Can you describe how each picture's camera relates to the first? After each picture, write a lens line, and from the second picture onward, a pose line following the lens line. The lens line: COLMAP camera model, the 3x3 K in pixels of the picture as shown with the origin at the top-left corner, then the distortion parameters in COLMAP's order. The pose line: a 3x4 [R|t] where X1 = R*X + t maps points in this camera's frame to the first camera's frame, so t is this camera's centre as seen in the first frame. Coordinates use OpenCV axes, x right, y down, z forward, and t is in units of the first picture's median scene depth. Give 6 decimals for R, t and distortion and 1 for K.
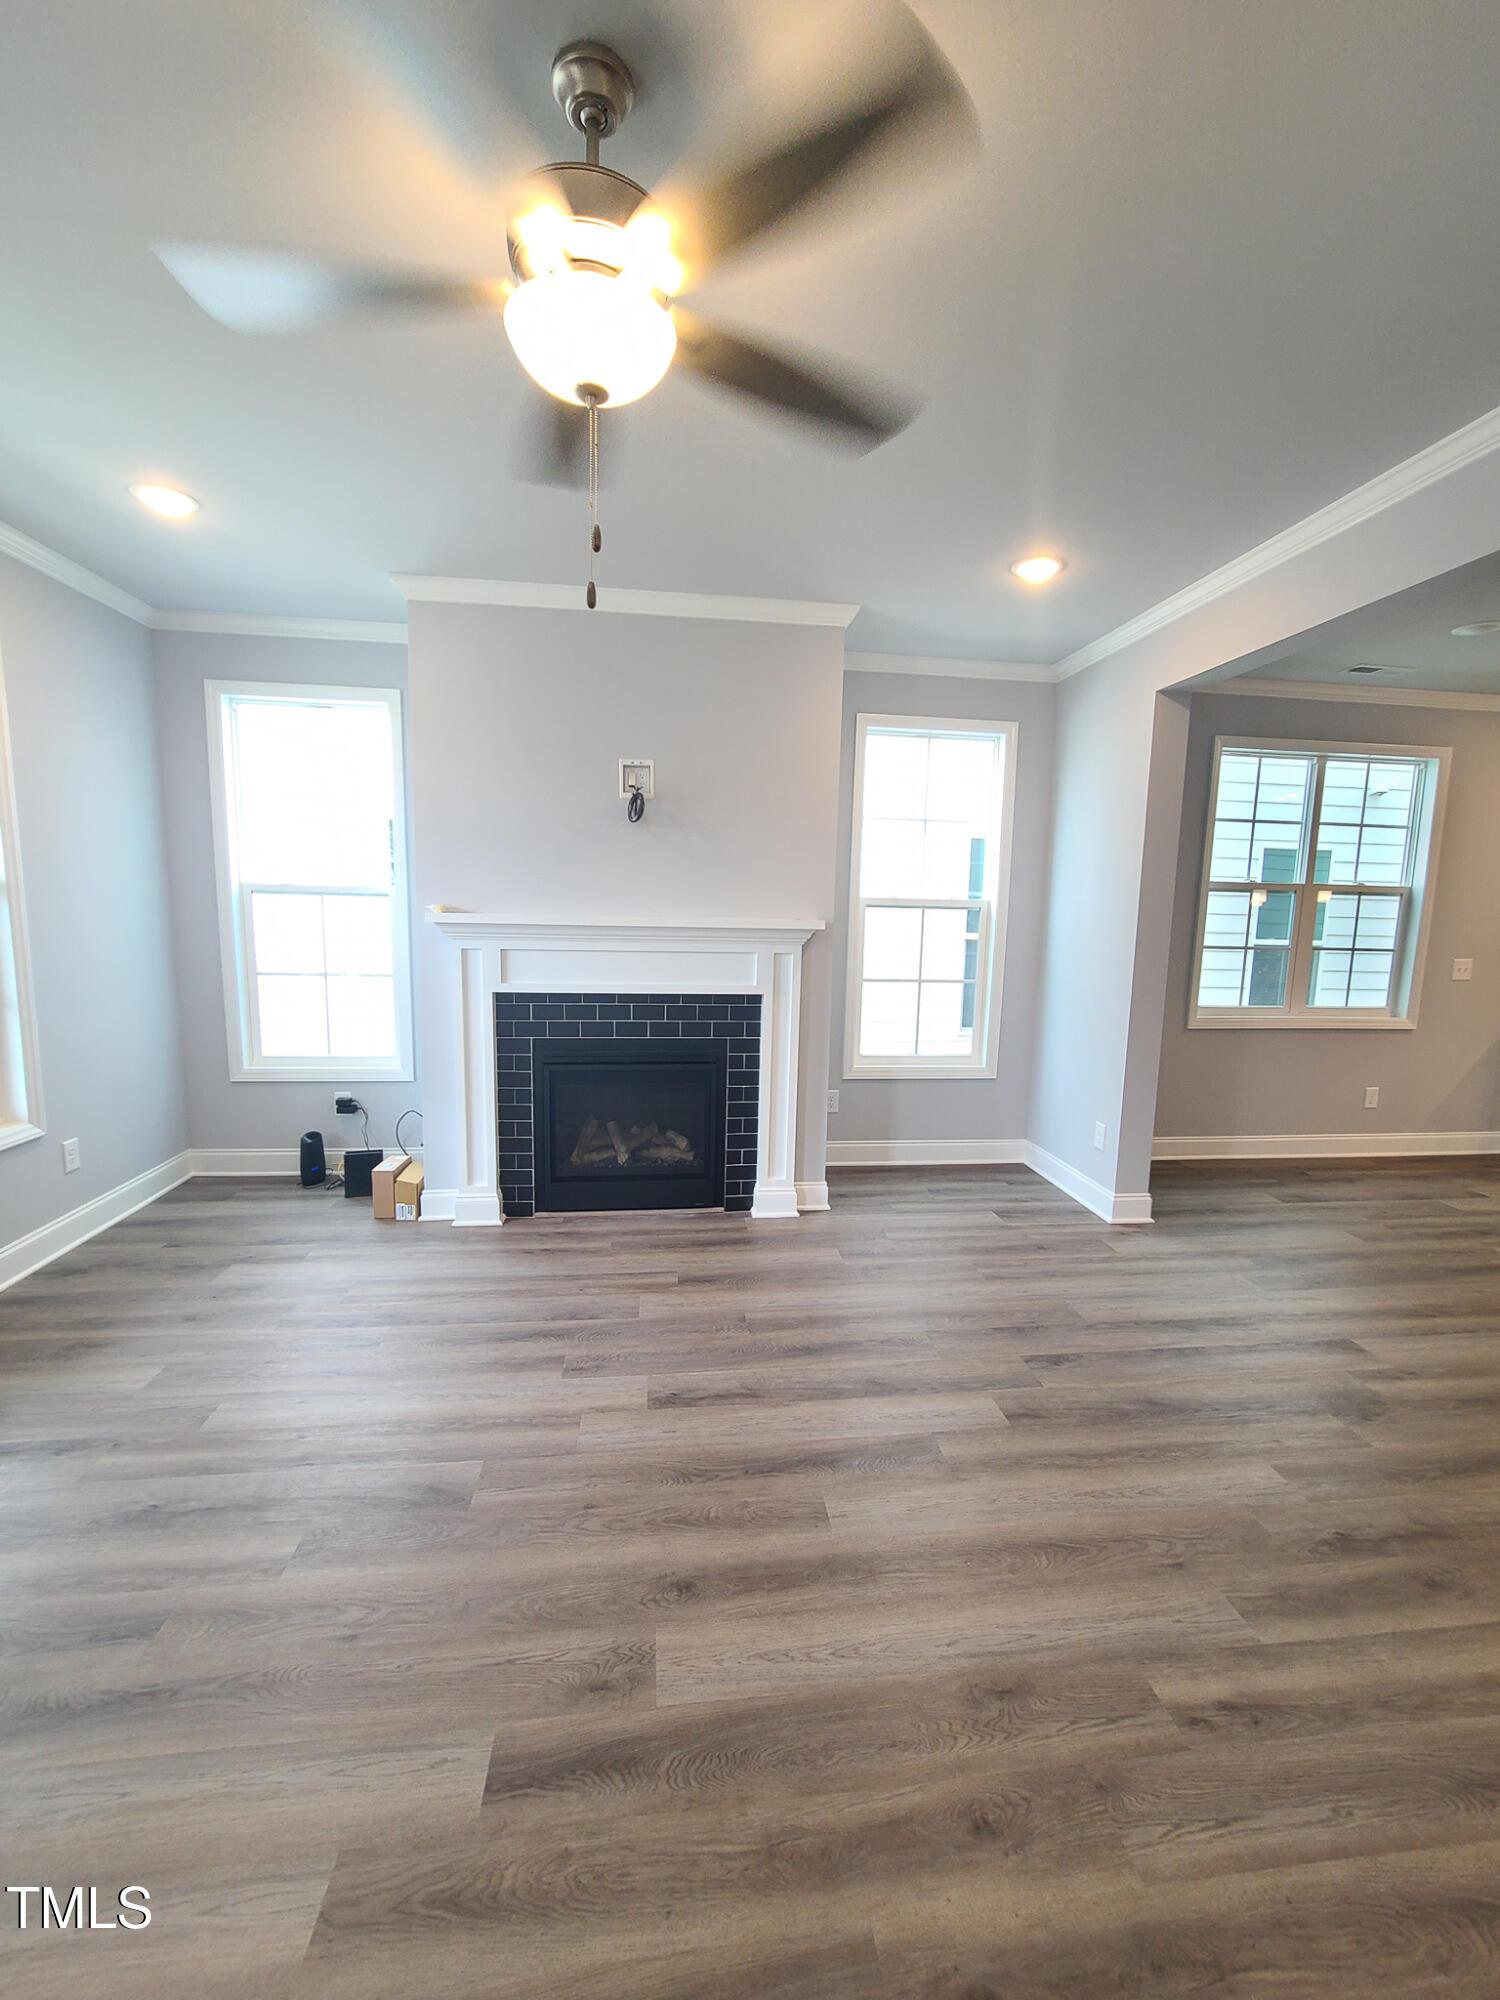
lens RADIAL K [[825.5, 0, 759.5], [0, 825.5, 1013.6], [0, 0, 1]] dist [-0.004174, 0.002731]
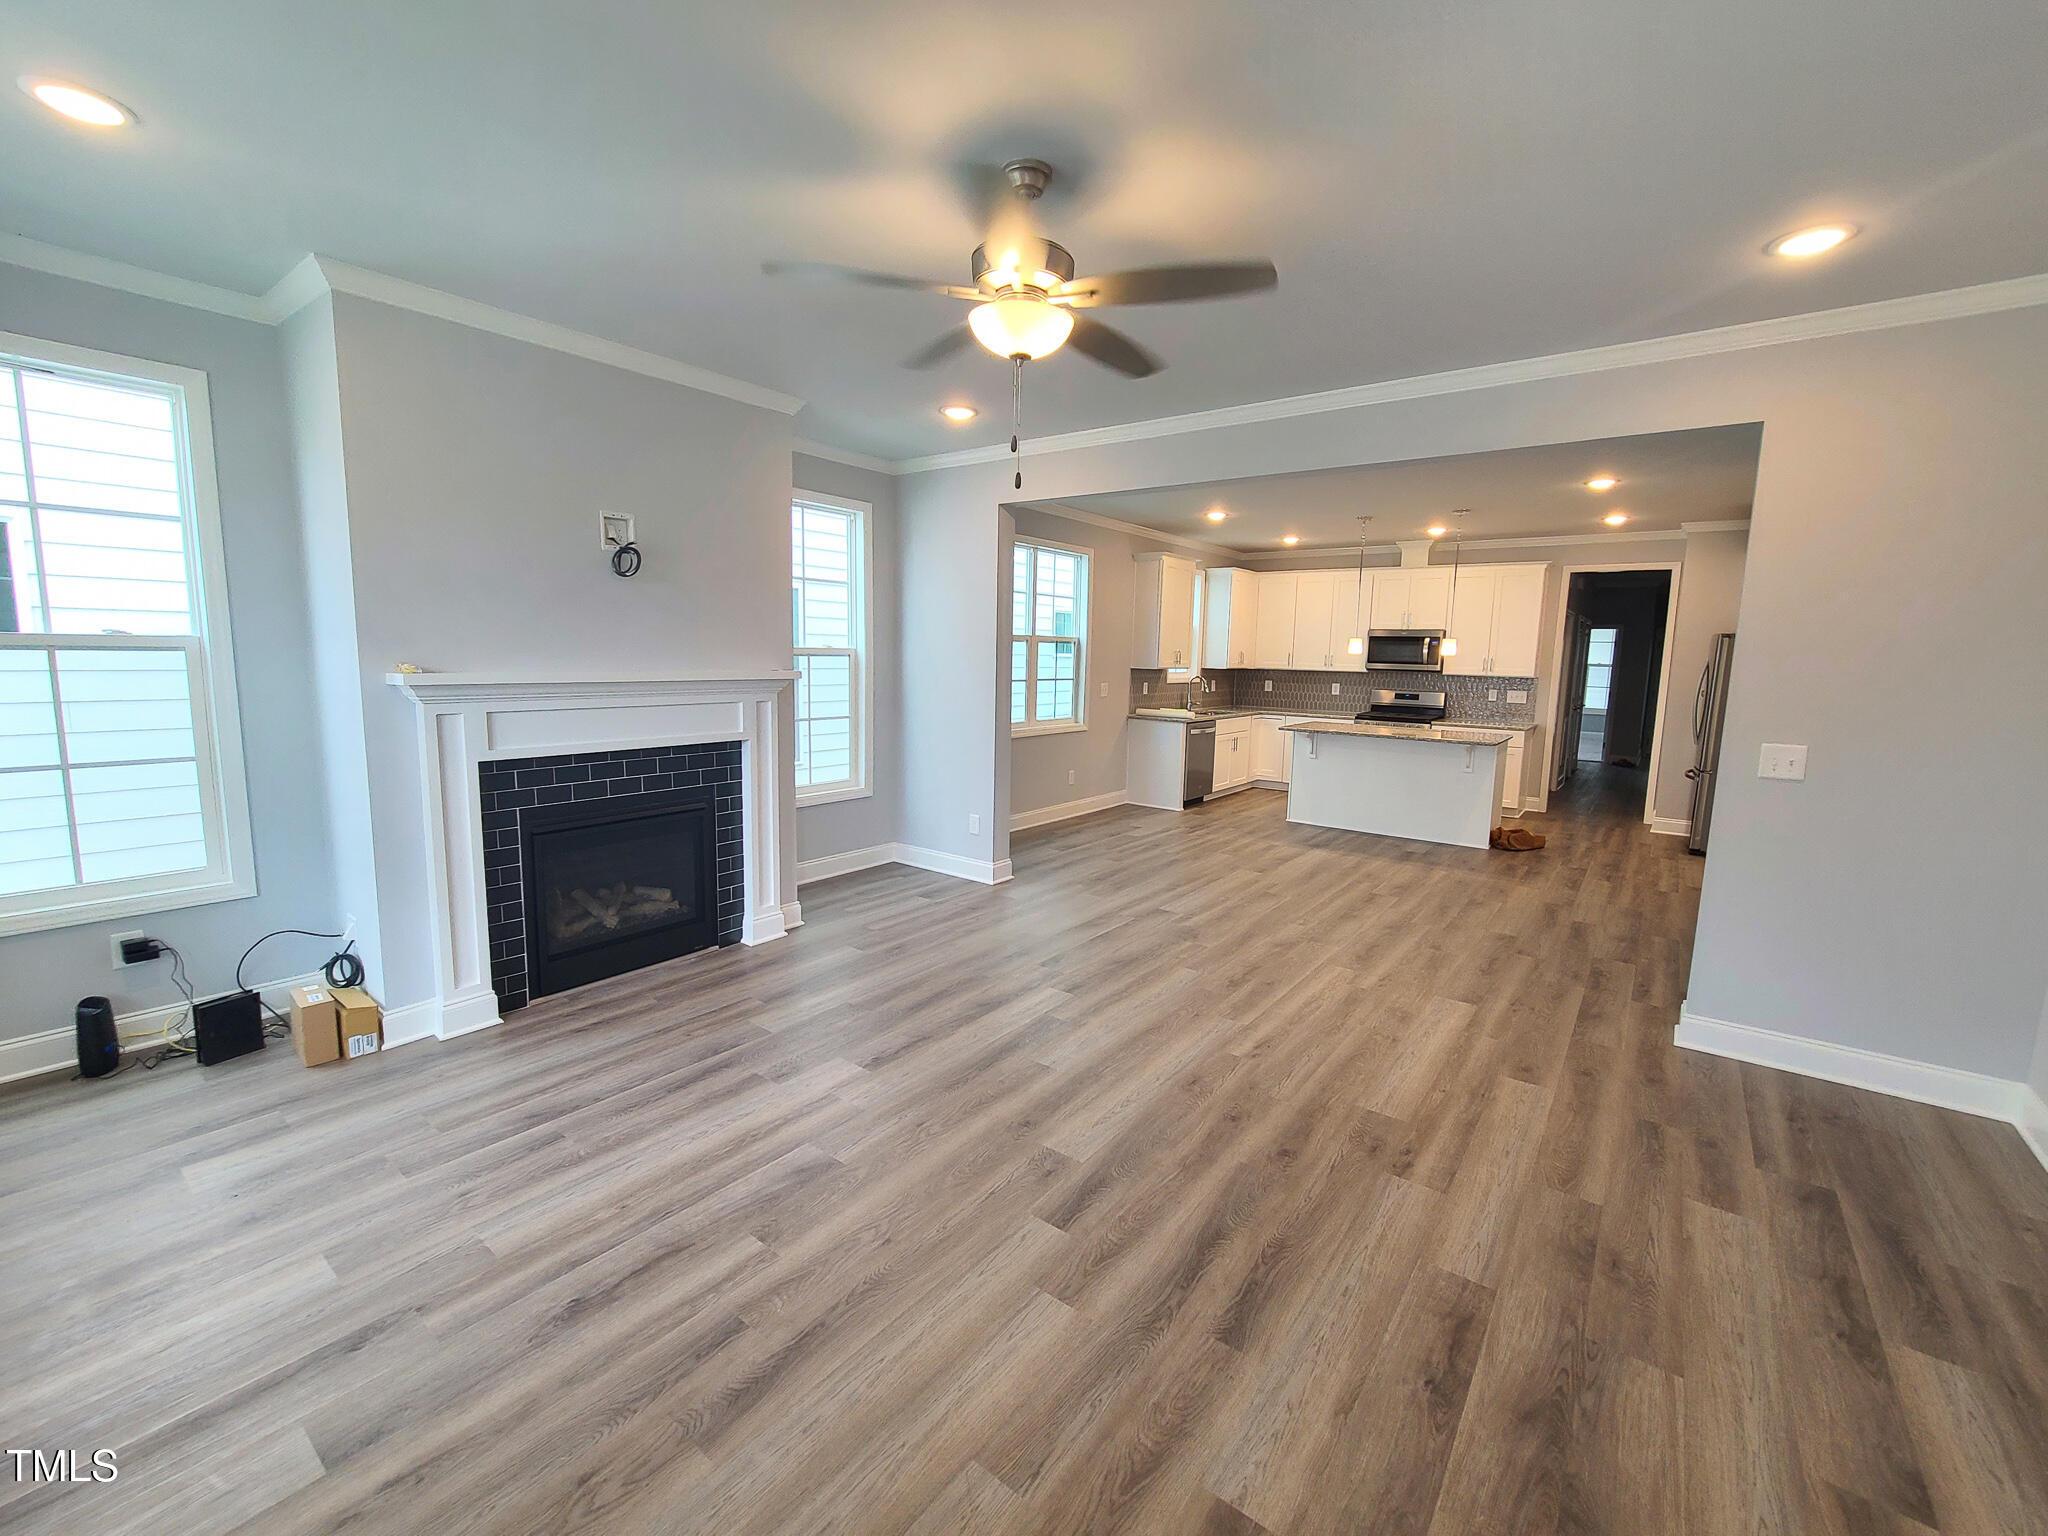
lens RADIAL K [[865.4, 0, 1027.4], [0, 865.4, 762.4], [0, 0, 1]] dist [-0.003776, -0.000450]
pose [[0.694056, -0.099836, 0.712965, -0.543783], [0.087050, 0.994709, 0.054546, -0.022970], [-0.714639, 0.024206, 0.699075, -0.058891]]
